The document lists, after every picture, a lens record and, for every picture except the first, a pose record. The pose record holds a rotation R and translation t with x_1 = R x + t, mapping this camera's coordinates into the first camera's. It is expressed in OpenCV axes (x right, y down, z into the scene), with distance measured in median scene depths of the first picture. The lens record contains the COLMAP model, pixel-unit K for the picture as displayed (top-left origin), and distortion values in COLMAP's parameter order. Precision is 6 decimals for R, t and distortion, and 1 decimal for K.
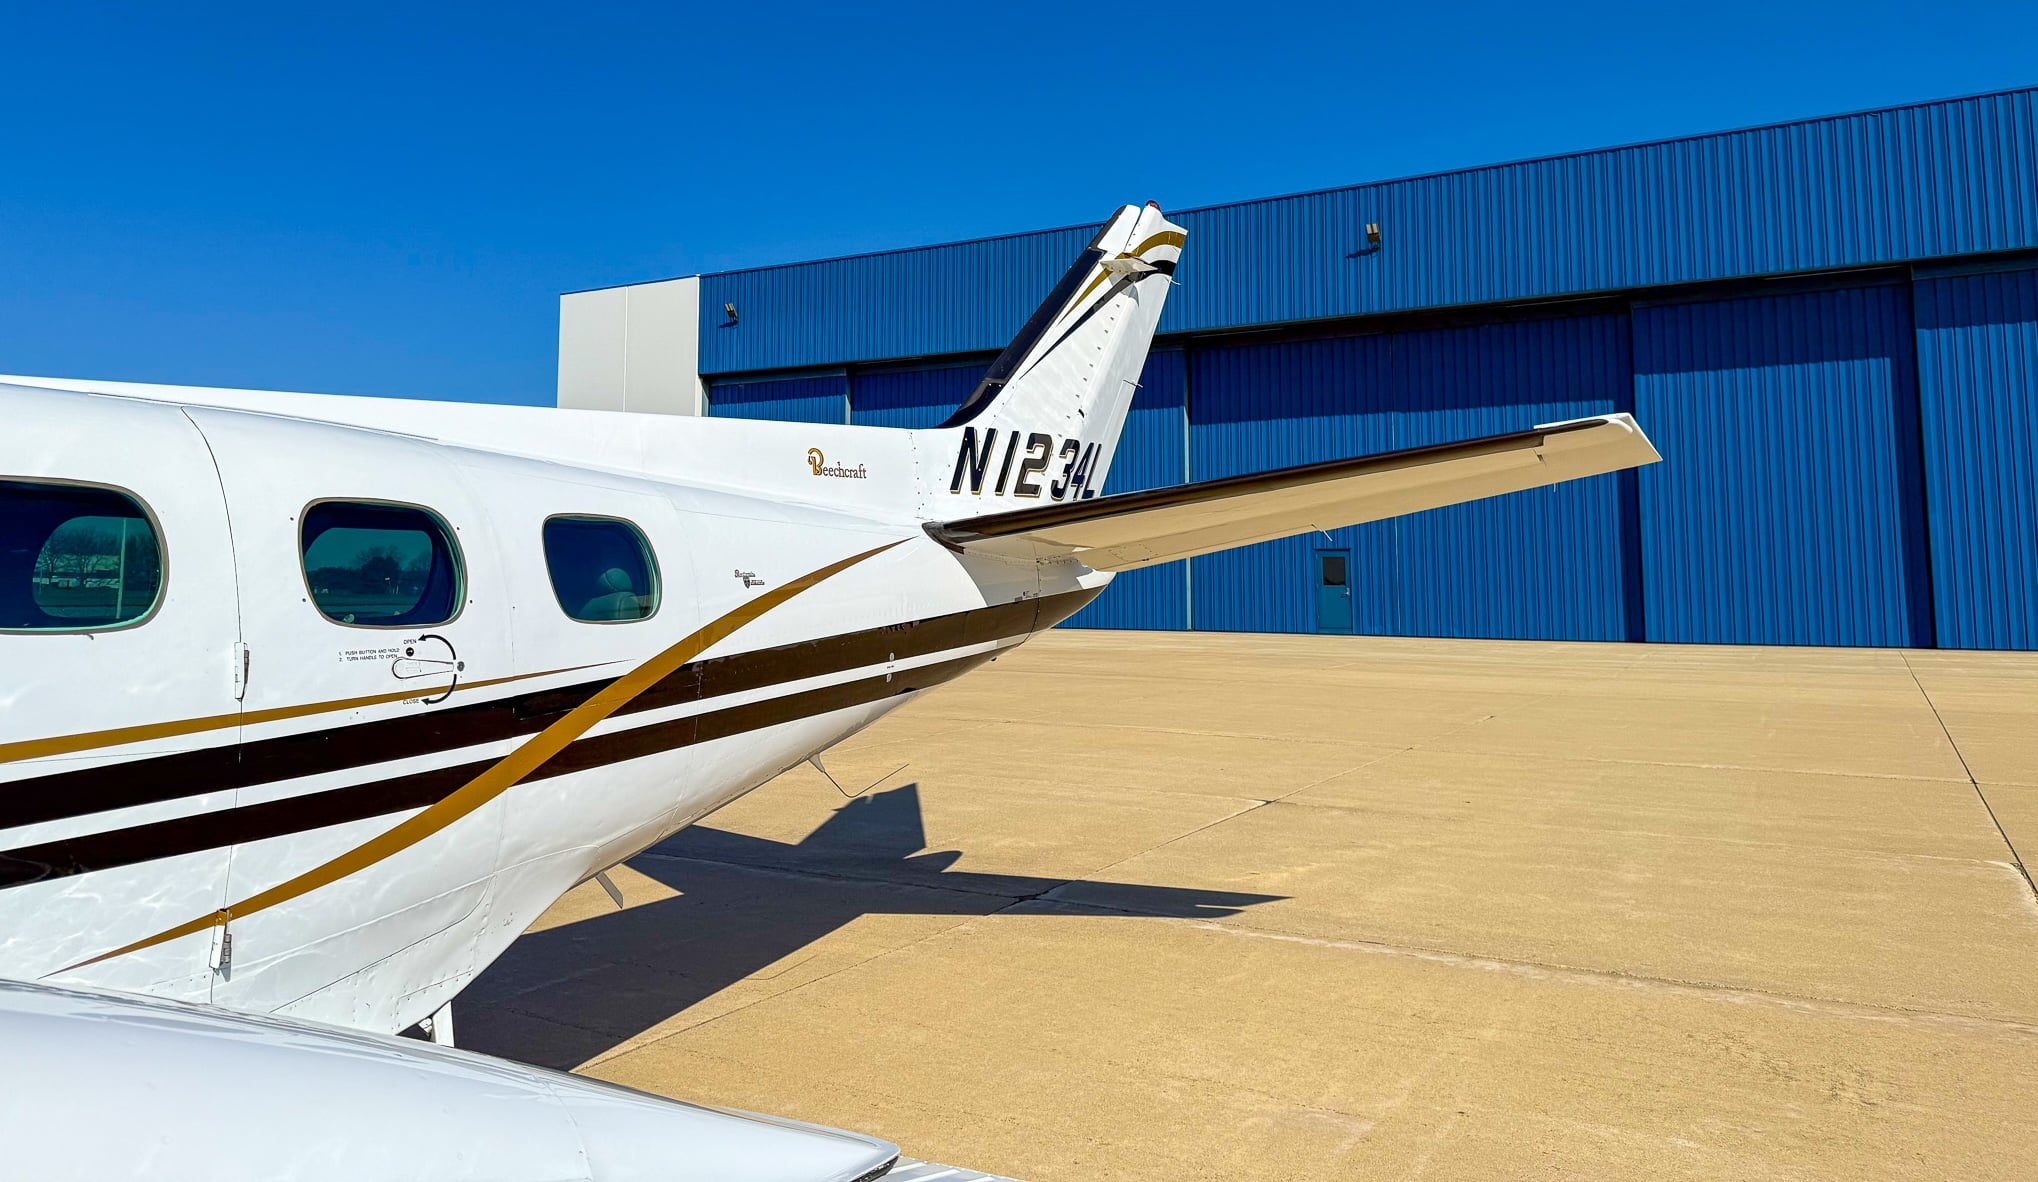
lens RADIAL K [[1440.5, 0, 1004.5], [0, 1440.5, 427.4], [0, 0, 1]] dist [0.173784, -0.333998]
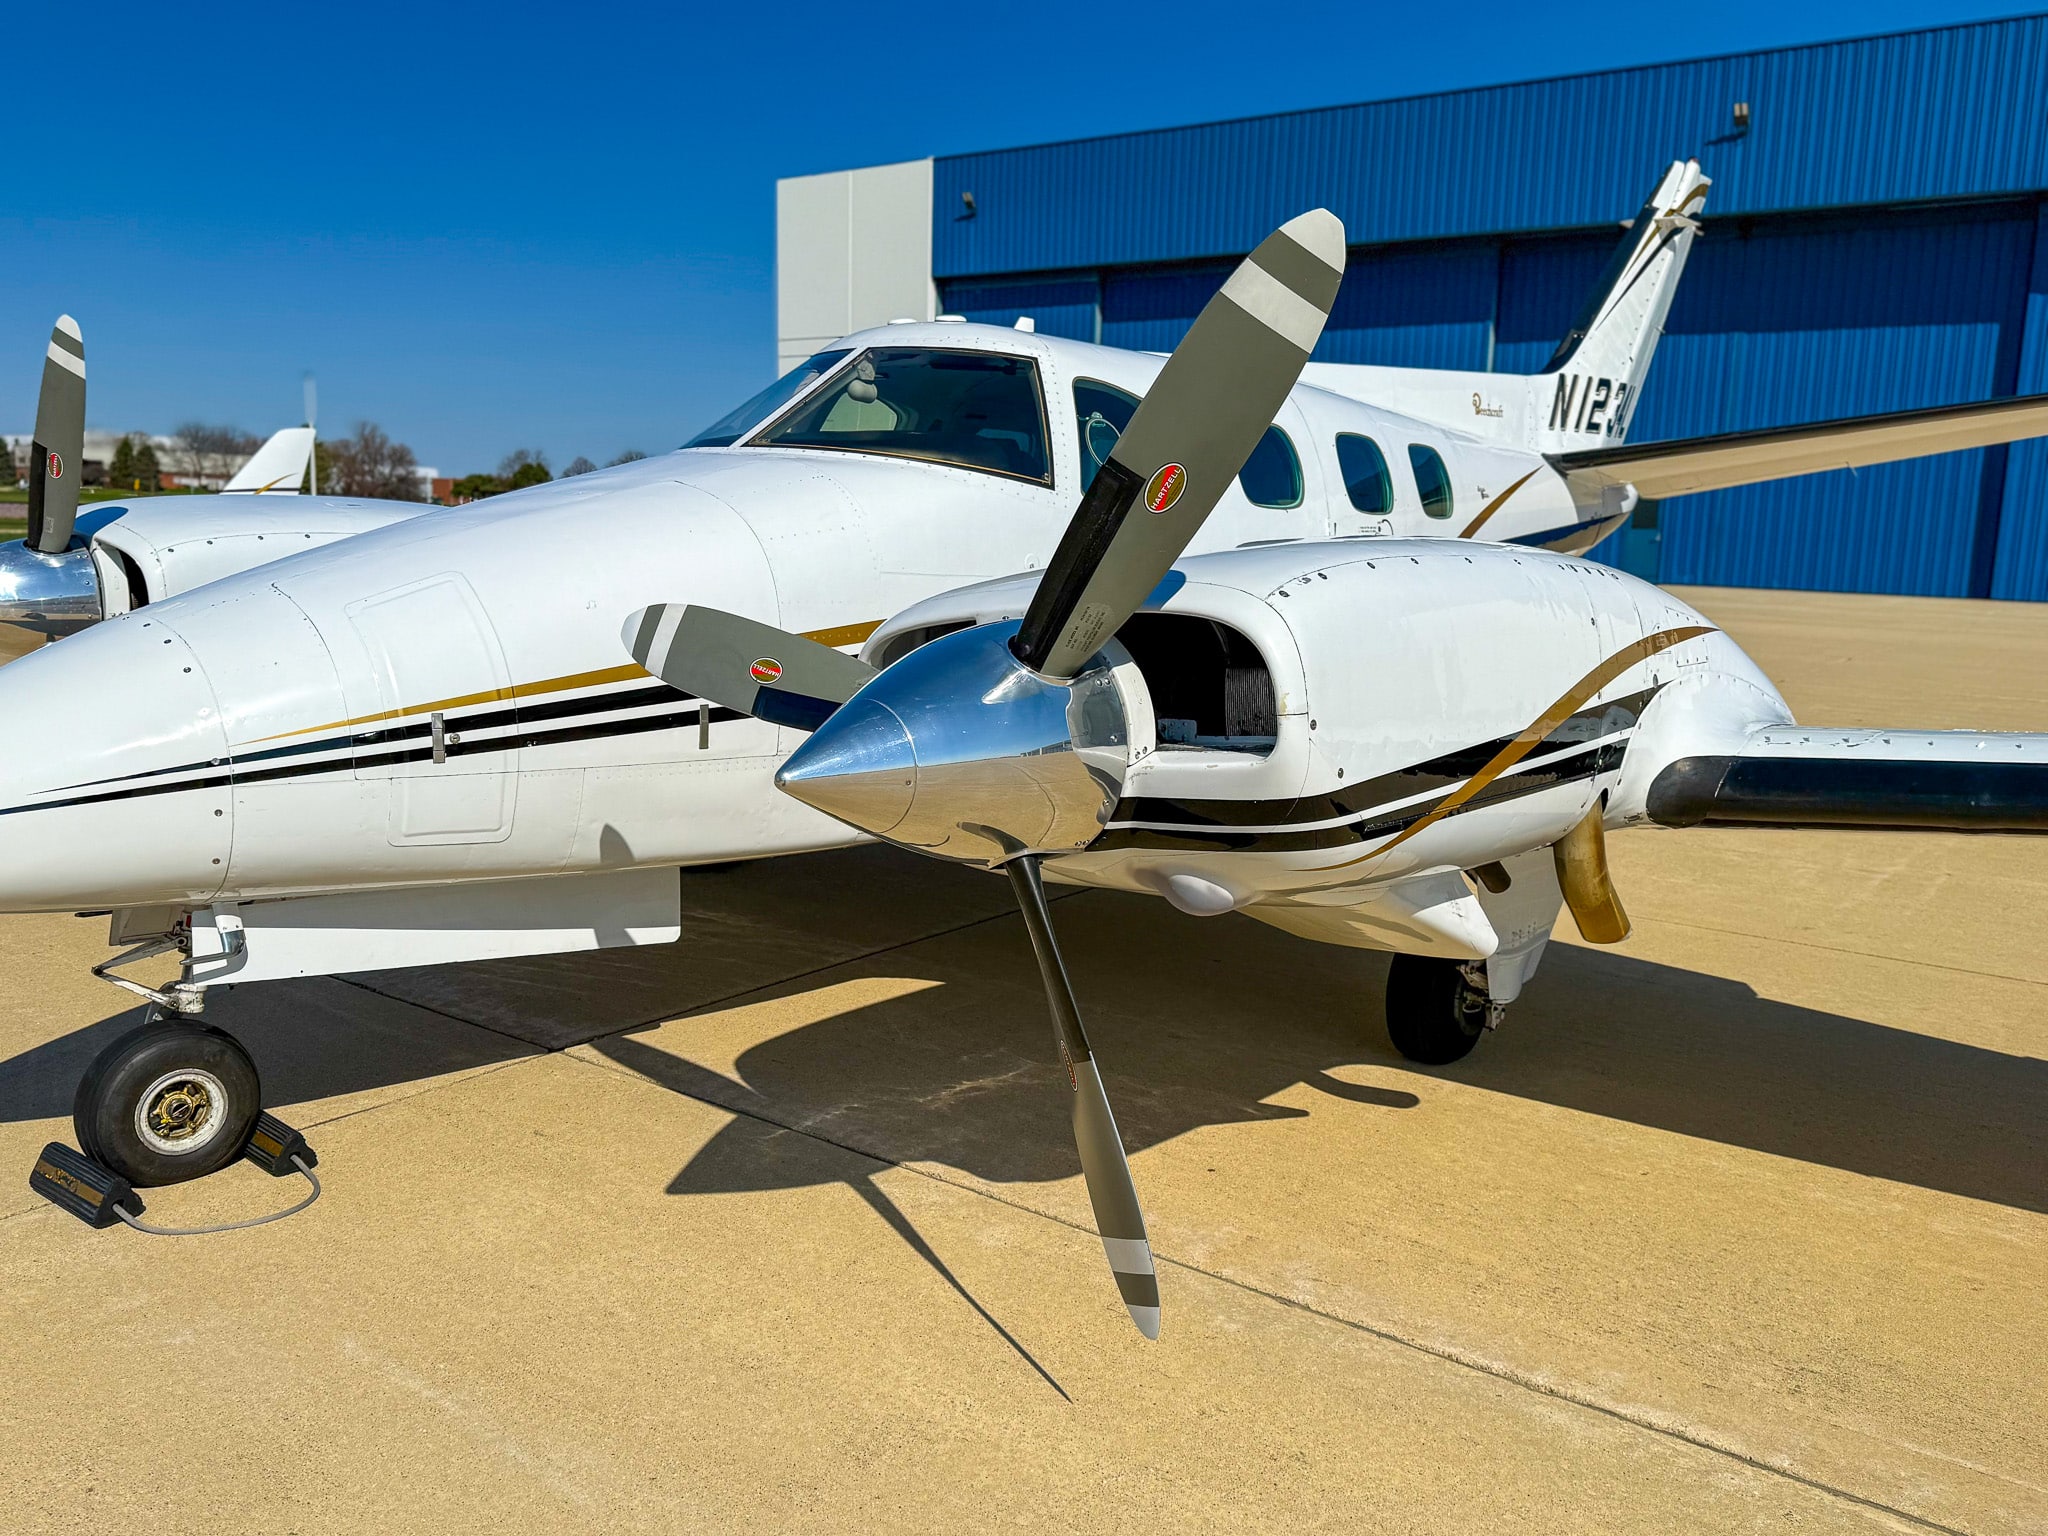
lens RADIAL K [[1634.7, 0, 1013.5], [0, 1634.7, 785.6], [0, 0, 1]] dist [0.084046, -0.135382]
pose [[0.993790, 0.045410, -0.101588, -0.289123], [-0.016969, 0.964111, 0.264955, -0.023561], [0.109974, -0.261586, 0.958894, -0.419250]]
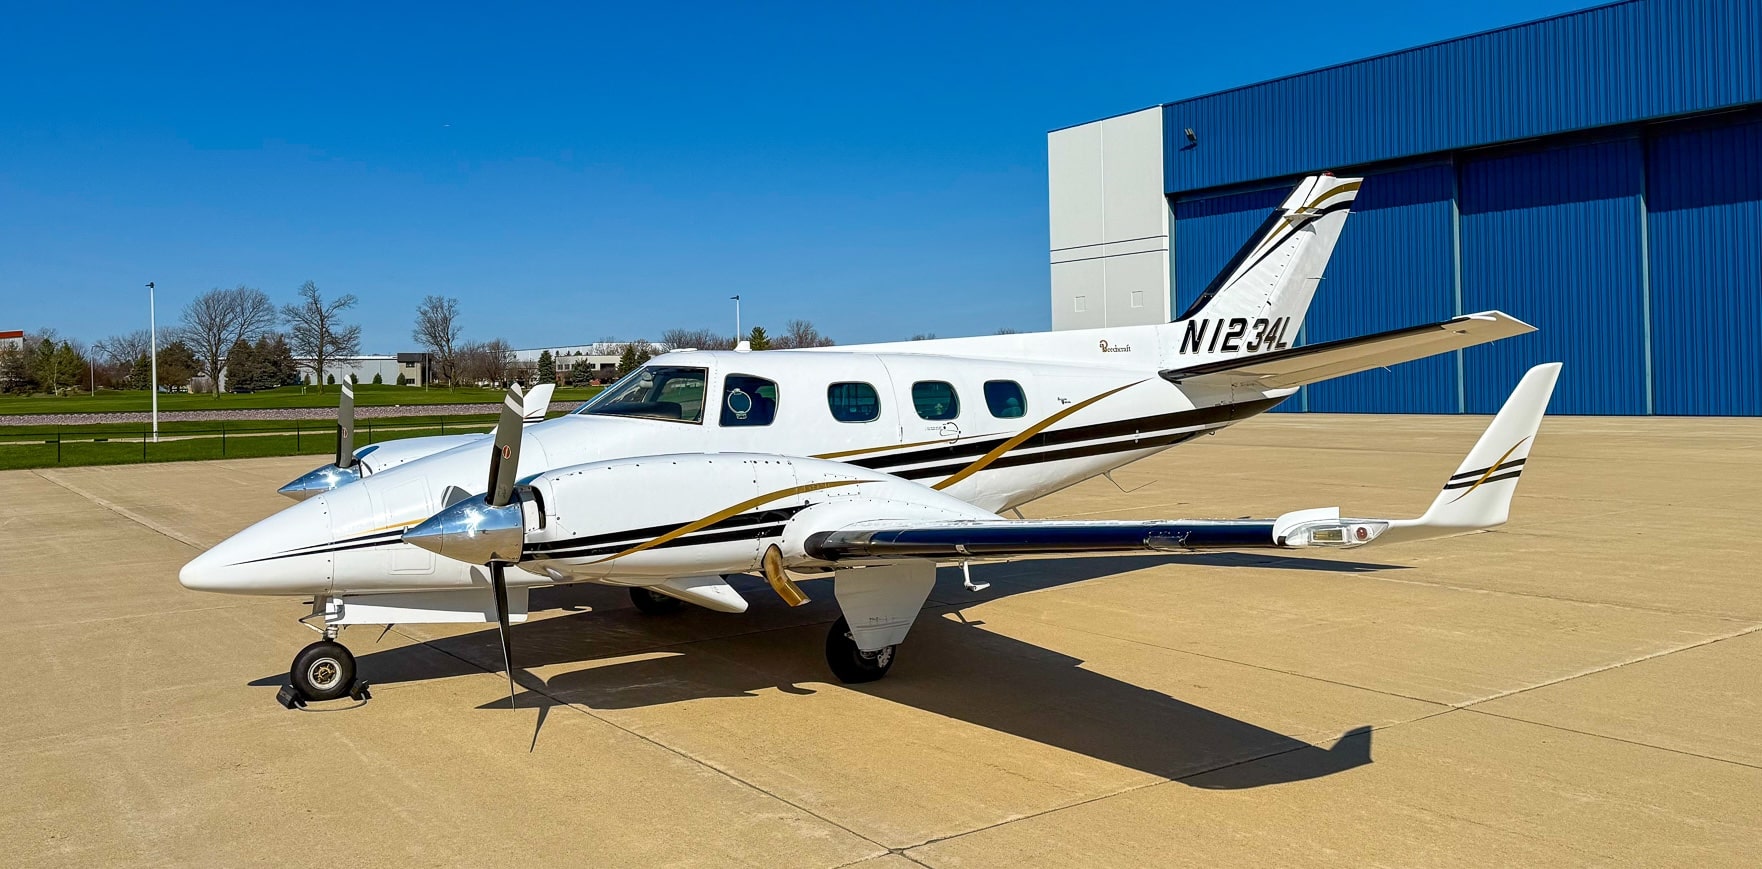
lens RADIAL K [[1455.4, 0, 895.8], [0, 1455.4, 369.9], [0, 0, 1]] dist [0.090186, -0.005640]
pose [[0.914336, -0.022844, -0.404312, 0.373621], [0.065575, 0.993583, 0.092157, -0.129635], [0.399613, -0.110776, 0.909966, -0.912538]]
